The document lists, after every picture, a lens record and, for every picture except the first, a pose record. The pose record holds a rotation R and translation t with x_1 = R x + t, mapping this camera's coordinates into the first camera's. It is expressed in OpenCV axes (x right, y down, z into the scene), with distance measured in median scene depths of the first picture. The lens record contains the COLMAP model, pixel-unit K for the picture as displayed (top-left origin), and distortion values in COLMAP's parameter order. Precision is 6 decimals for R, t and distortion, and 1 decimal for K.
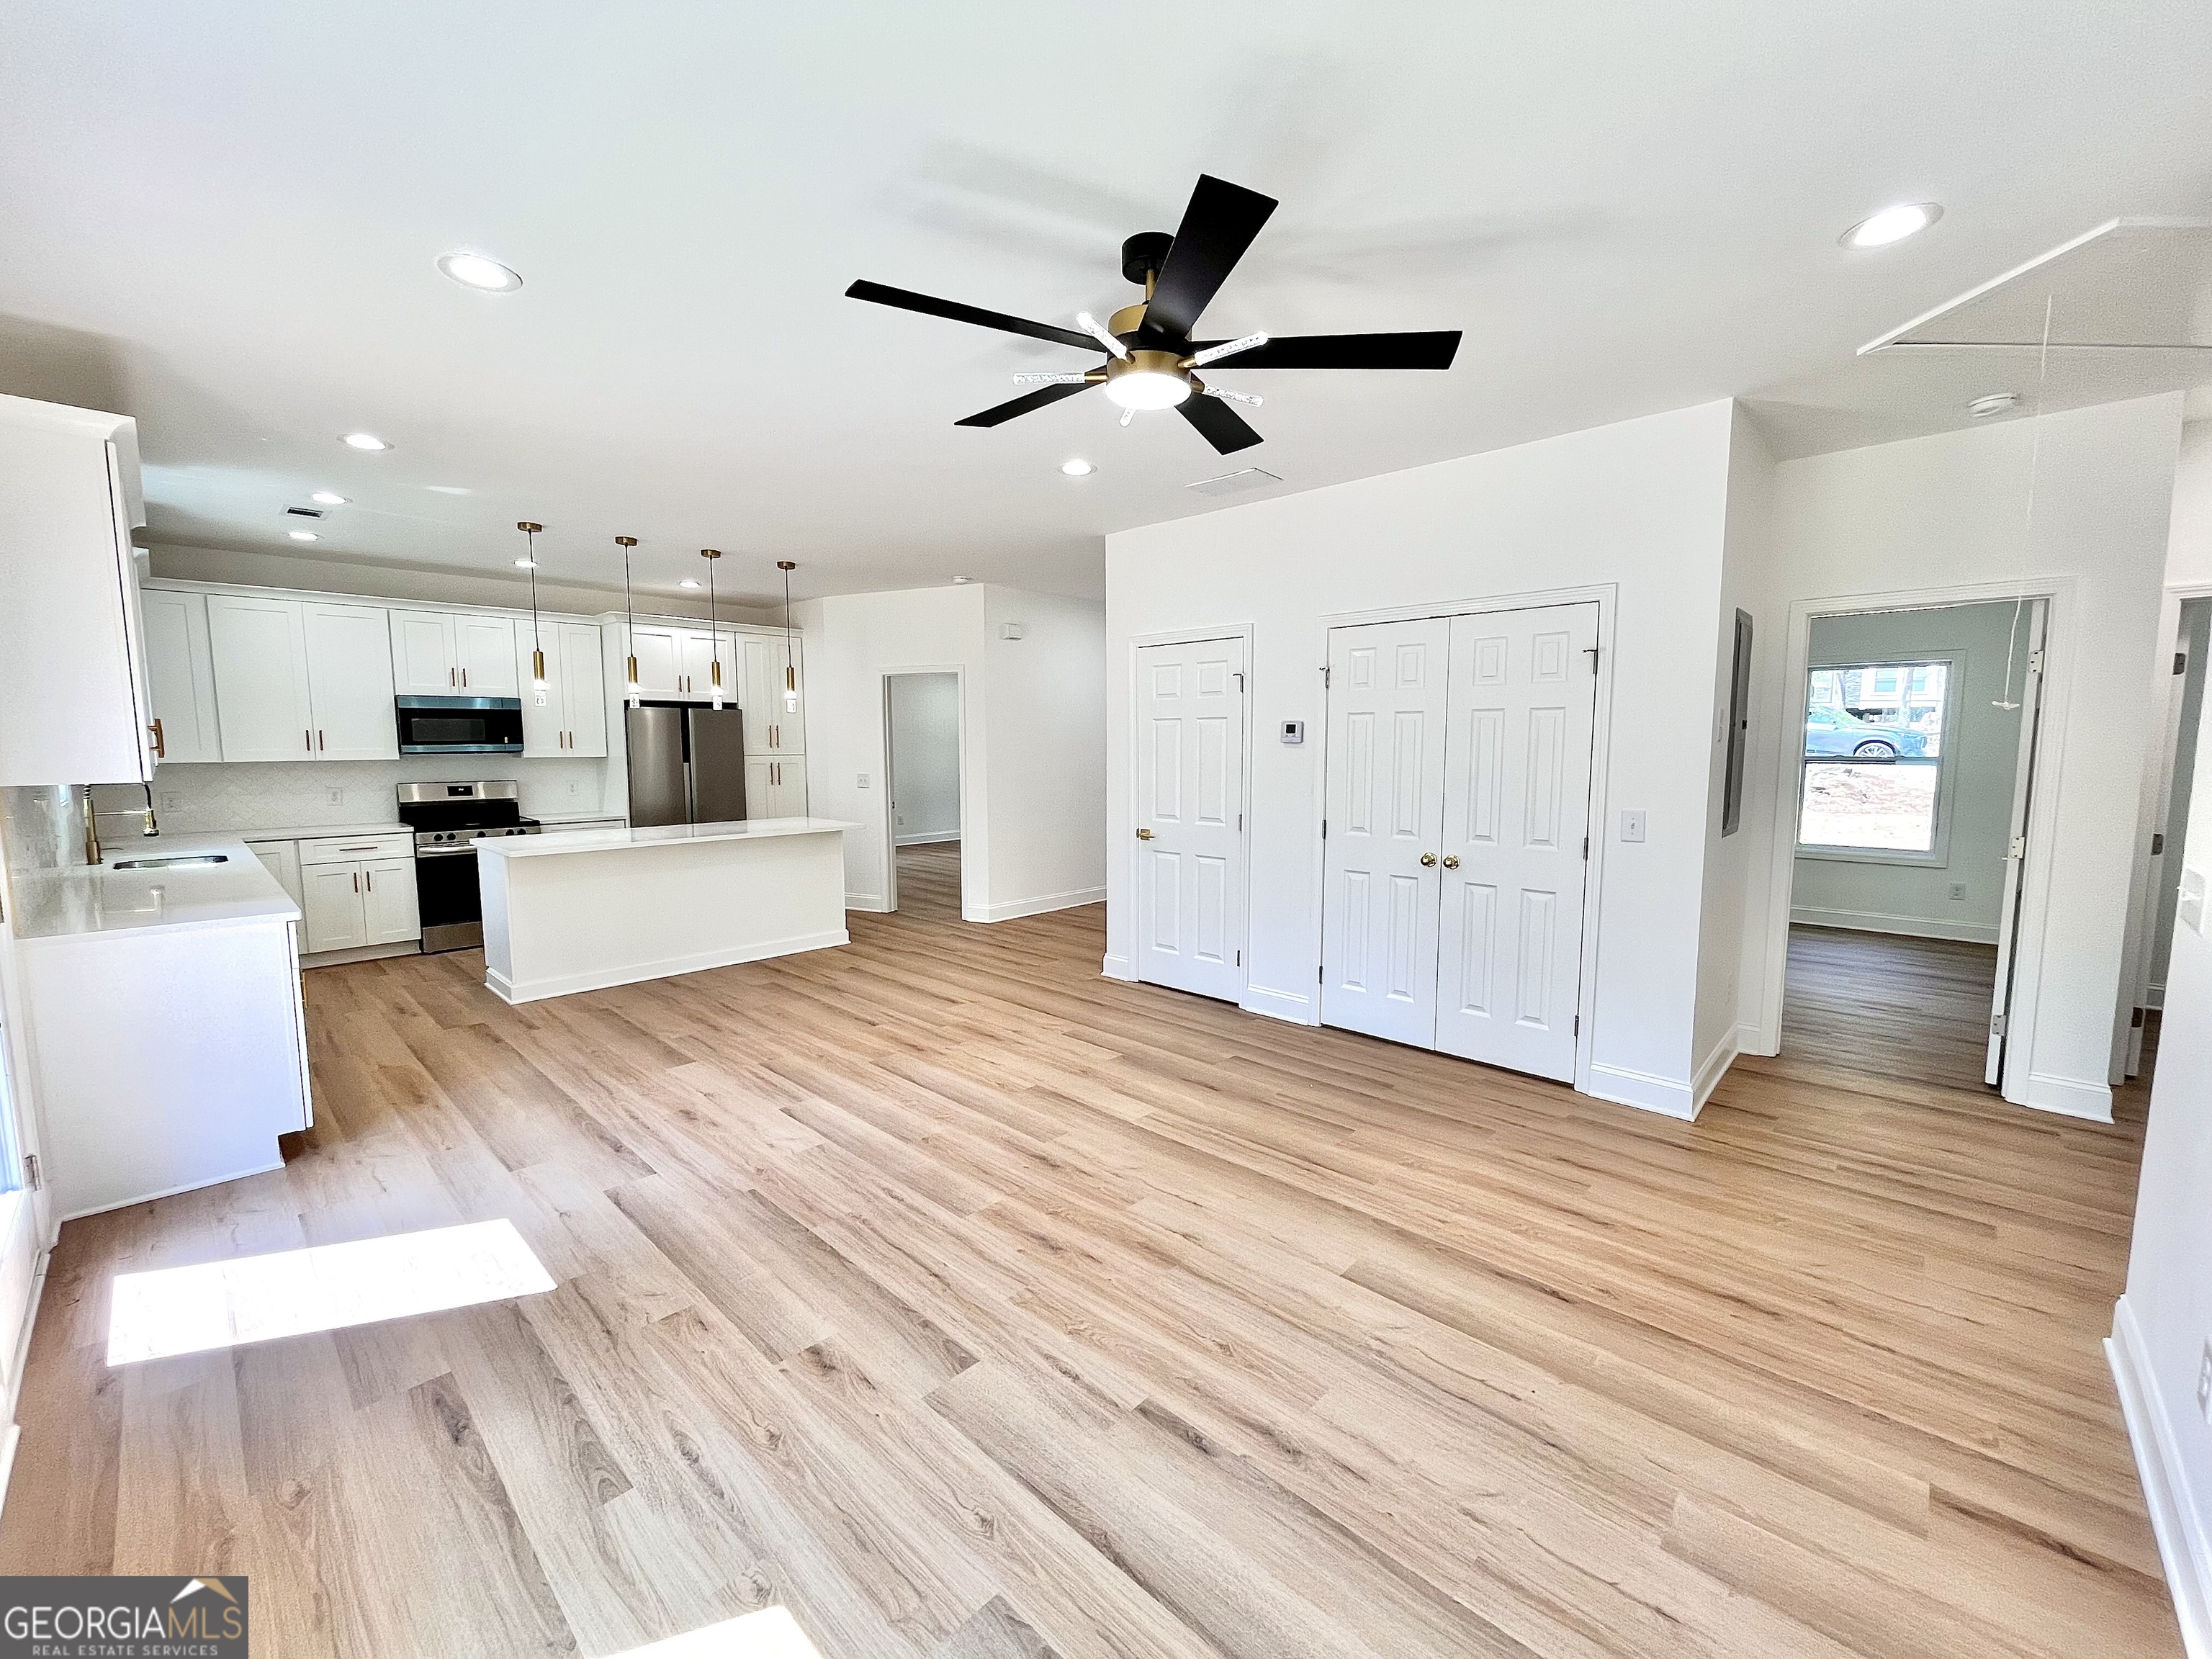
lens RADIAL K [[891.2, 0, 1106.0], [0, 891.2, 829.5], [0, 0, 1]] dist [-0.008908, -0.000164]
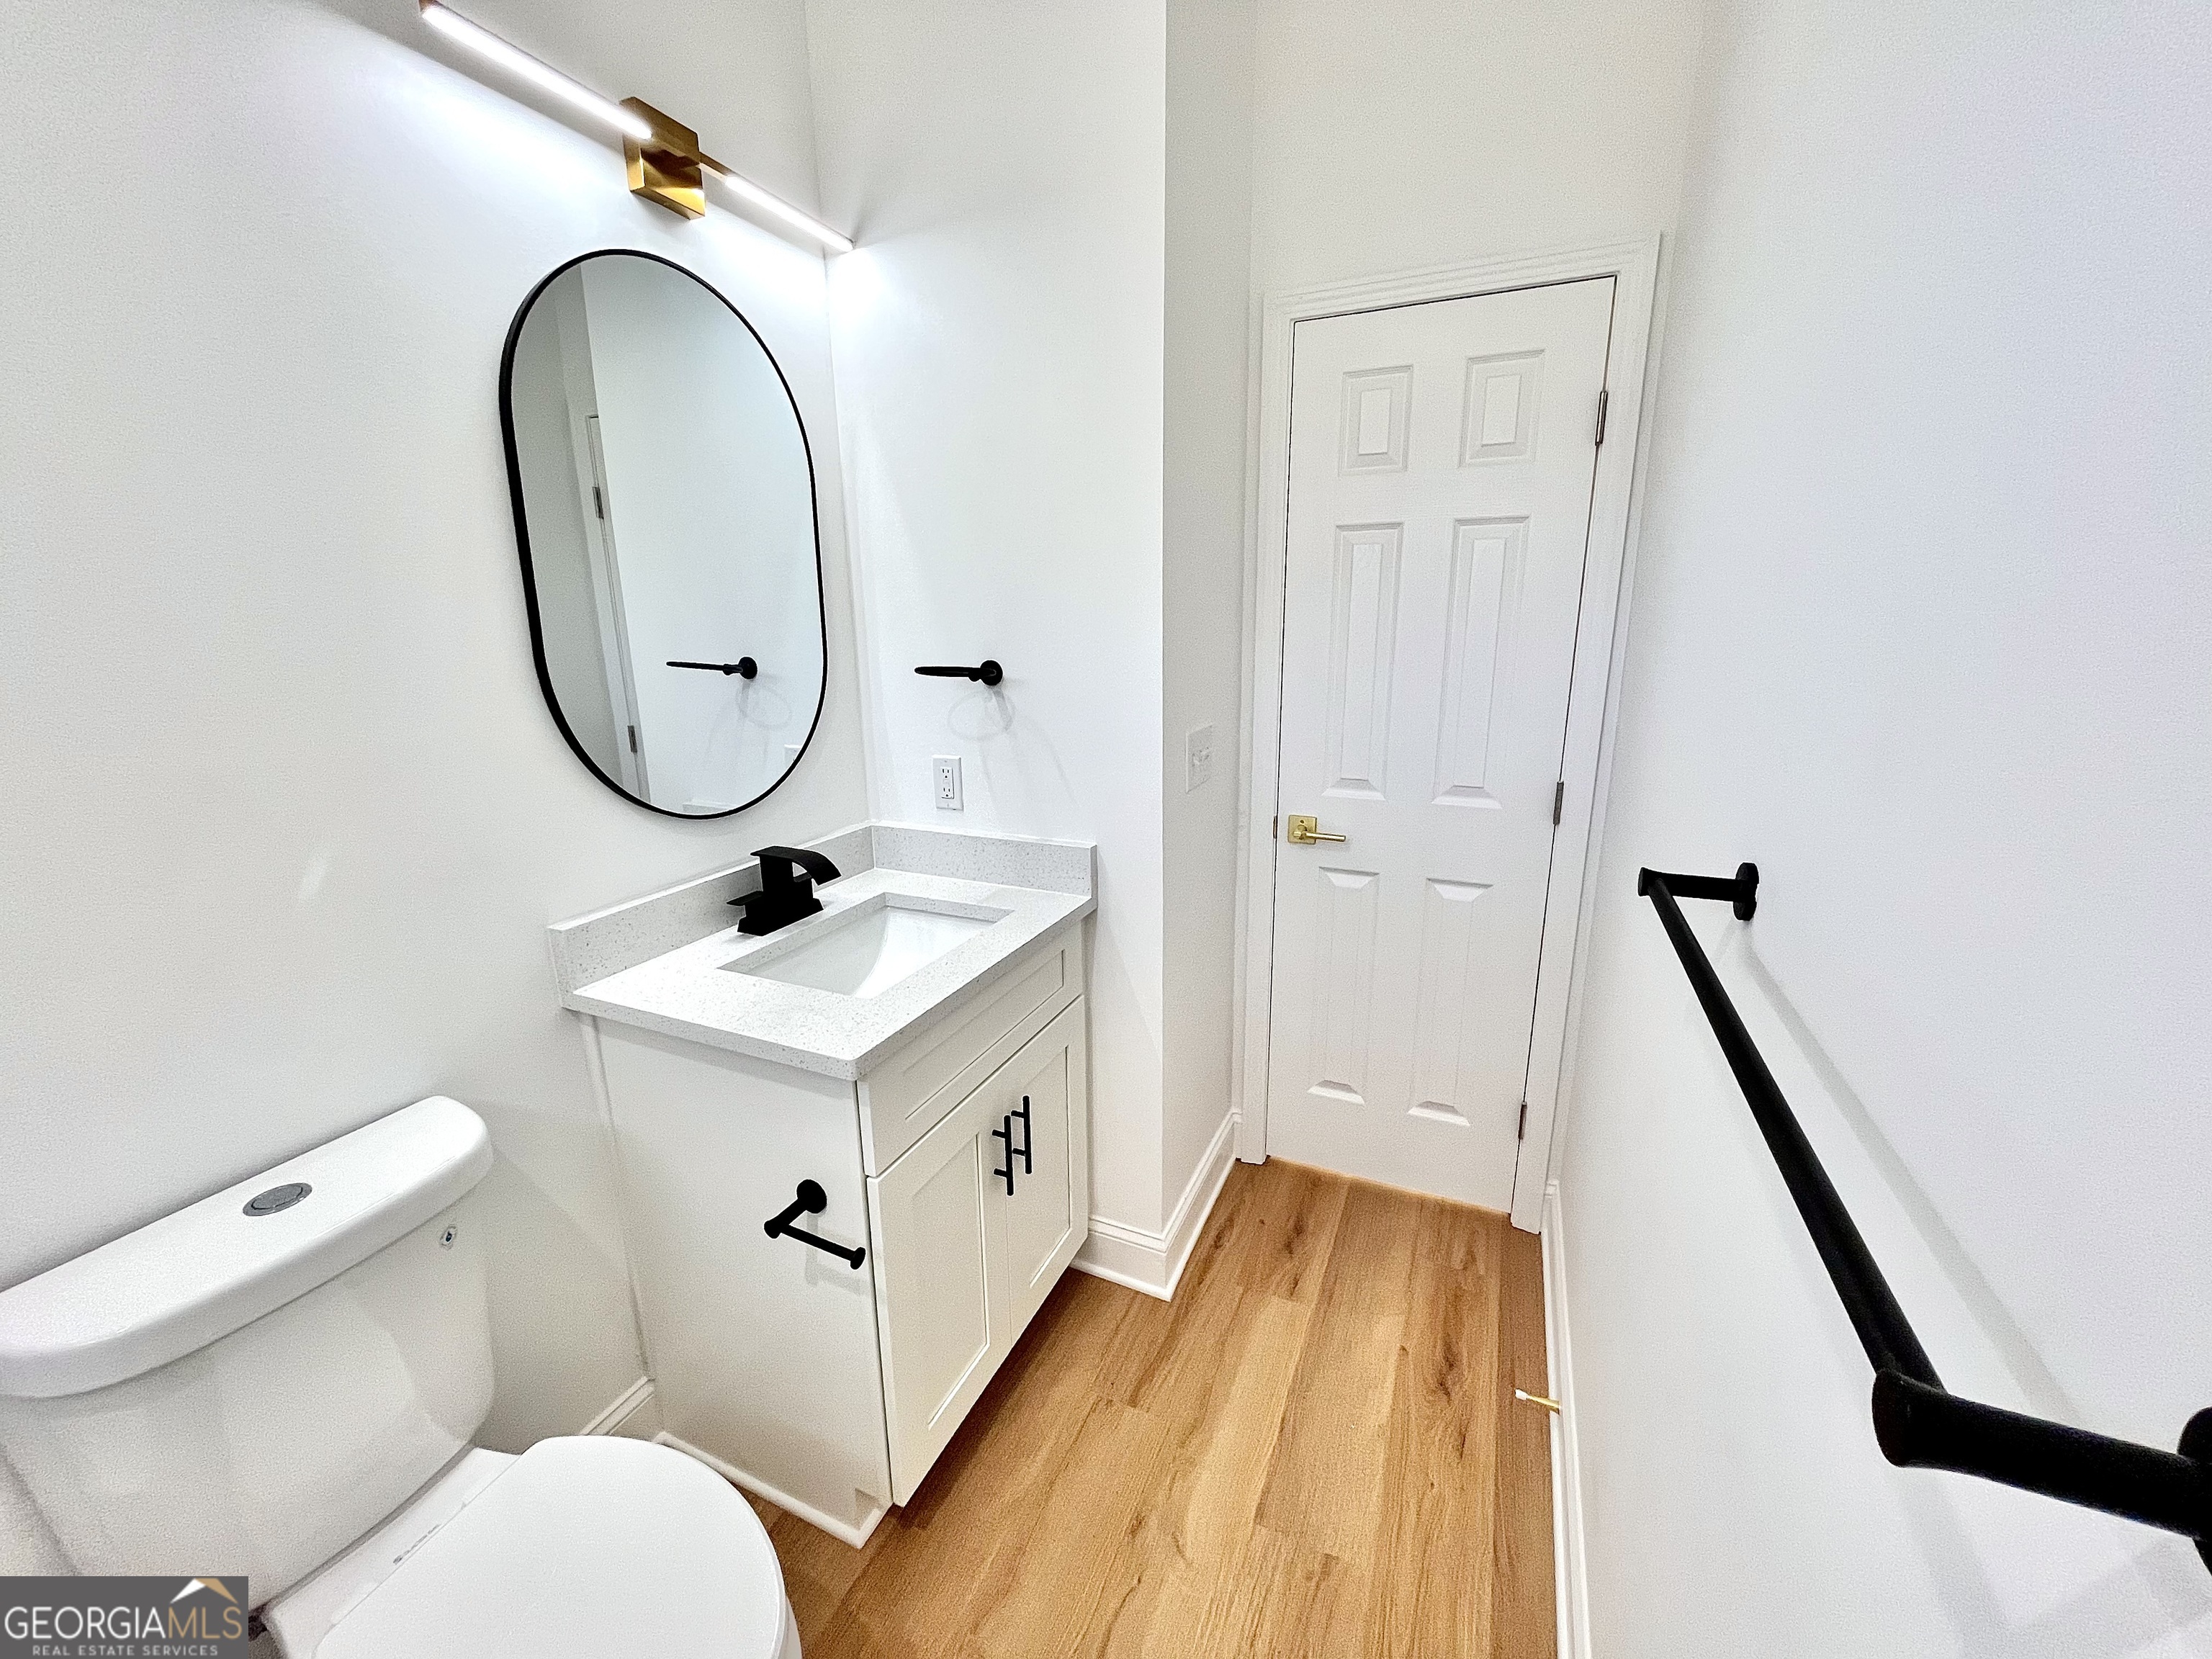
lens RADIAL K [[892.3, 0, 1101.9], [0, 892.3, 830.5], [0, 0, 1]] dist [-0.002462, -0.000487]
pose [[0.326320, 0.223008, -0.918576, 0.100490], [-0.082406, 0.974783, 0.207380, -0.014843], [0.941661, 0.008024, 0.336468, 0.197393]]
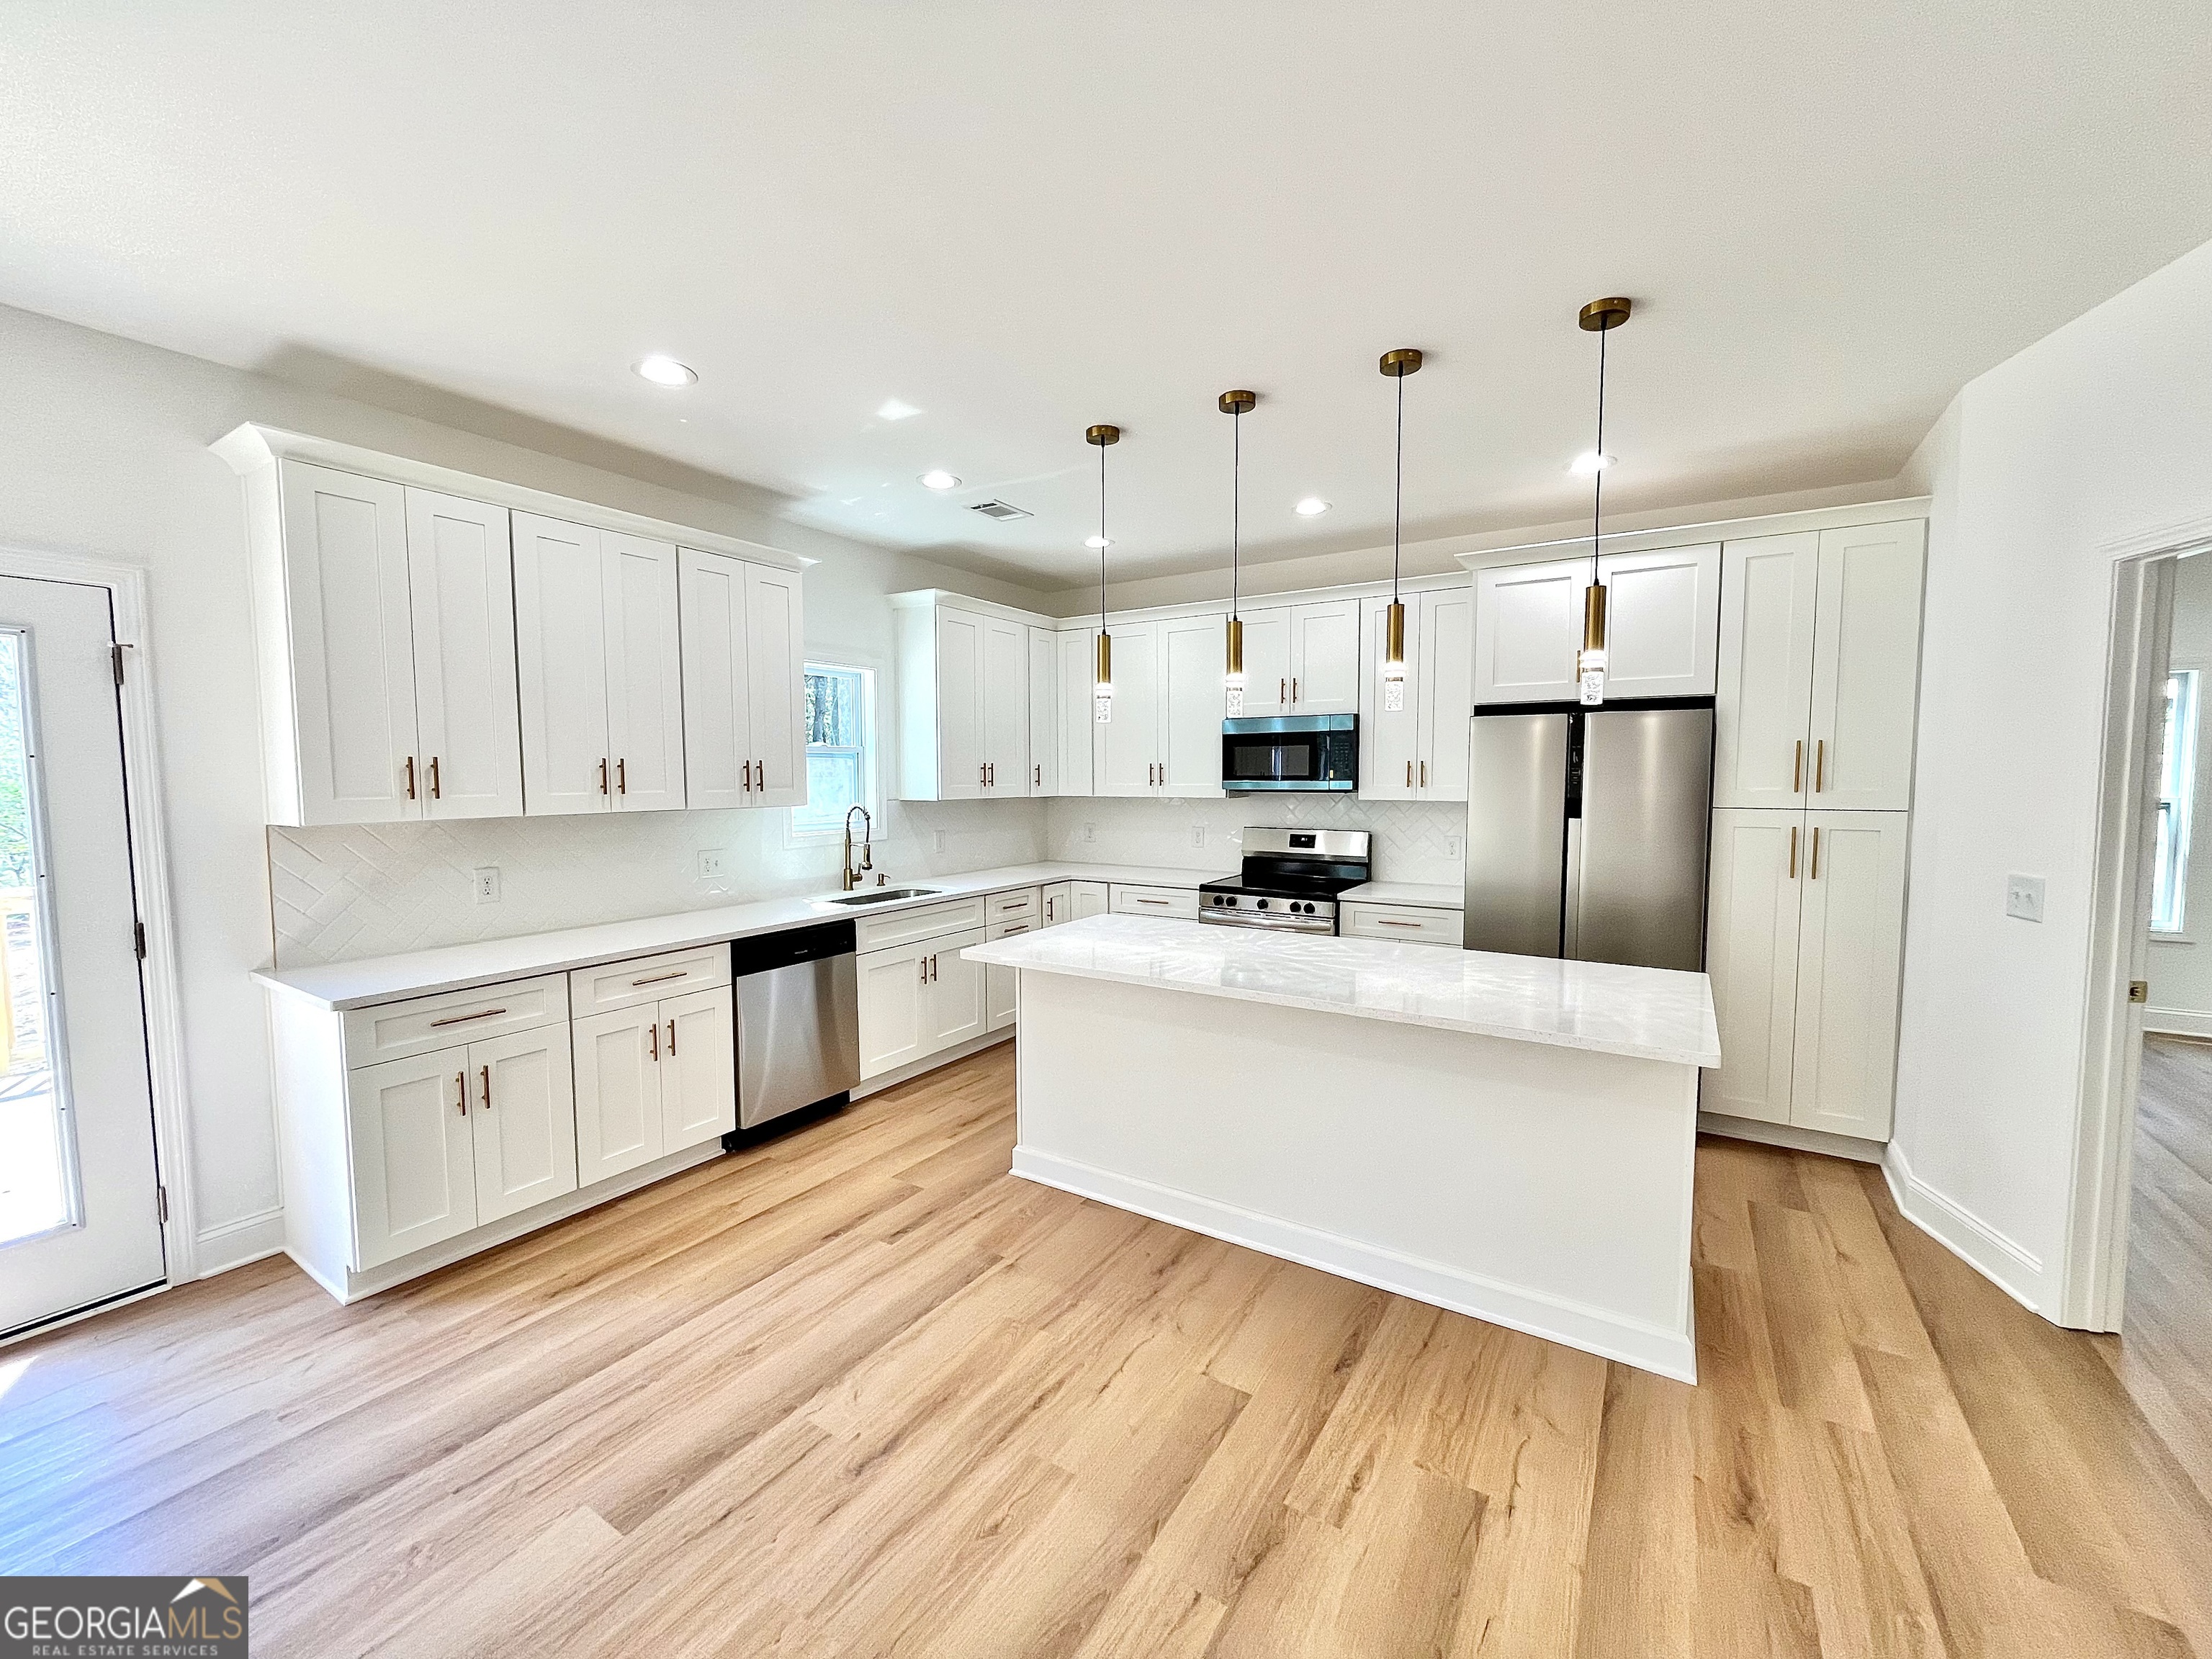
lens RADIAL K [[892.3, 0, 1101.9], [0, 892.3, 830.5], [0, 0, 1]] dist [-0.002462, -0.000487]
pose [[0.183972, 0.064161, -0.980835, -0.020454], [-0.094693, 0.994383, 0.047286, -0.106028], [0.978360, 0.084179, 0.189014, 1.007711]]
